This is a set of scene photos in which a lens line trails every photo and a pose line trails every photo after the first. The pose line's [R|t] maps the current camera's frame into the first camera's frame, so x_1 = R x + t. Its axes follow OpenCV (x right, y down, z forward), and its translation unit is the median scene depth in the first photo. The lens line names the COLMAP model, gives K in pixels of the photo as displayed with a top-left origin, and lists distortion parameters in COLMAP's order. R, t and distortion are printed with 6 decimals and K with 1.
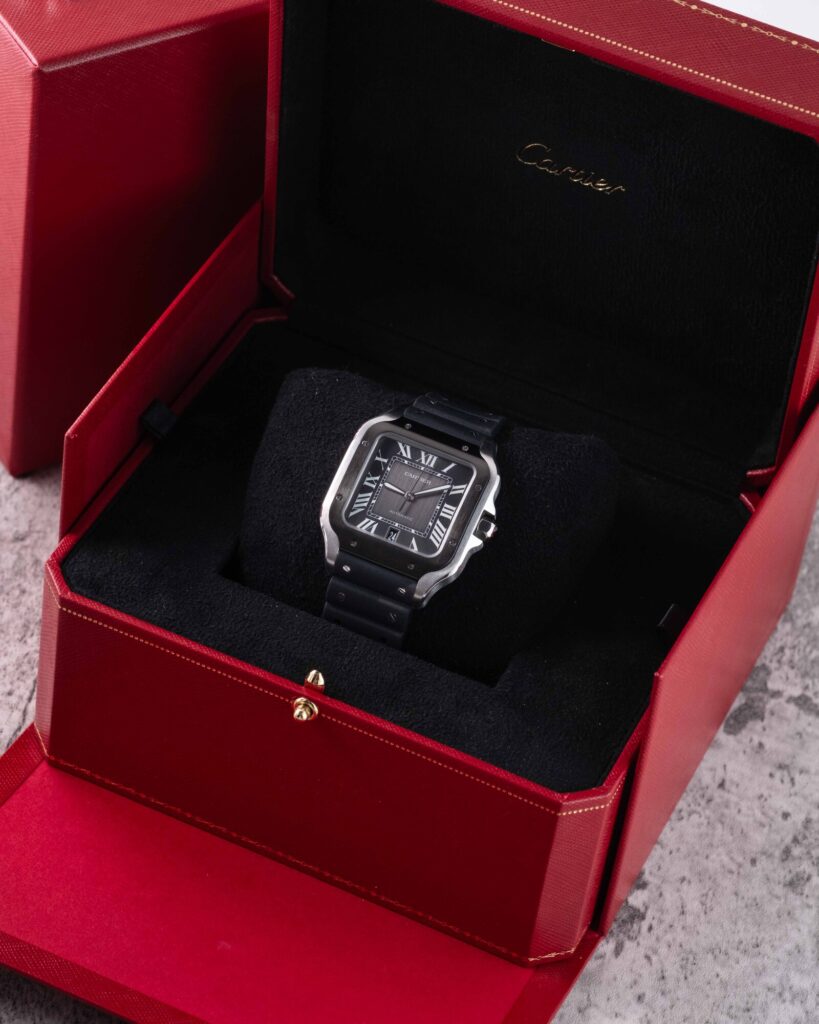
lens RADIAL K [[4226.2, 0, 409.5], [0, 4226.2, 512.0], [0, 0, 1]] dist [0.293490, -1.308417]
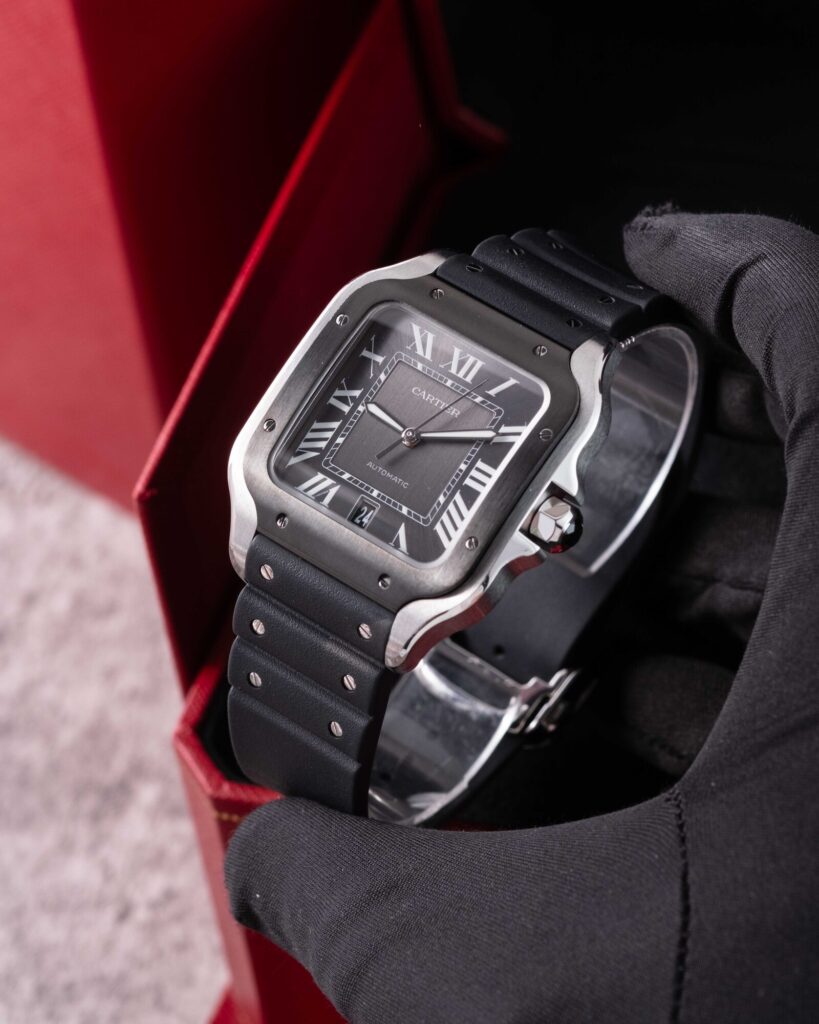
lens RADIAL K [[4226.2, 0, 409.5], [0, 4226.2, 512.0], [0, 0, 1]] dist [0.293490, -1.308417]
pose [[0.960465, 0.112689, -0.254574, 0.122632], [-0.111992, 0.993559, 0.017280, -0.003567], [0.254882, 0.011913, 0.966899, 0.536855]]
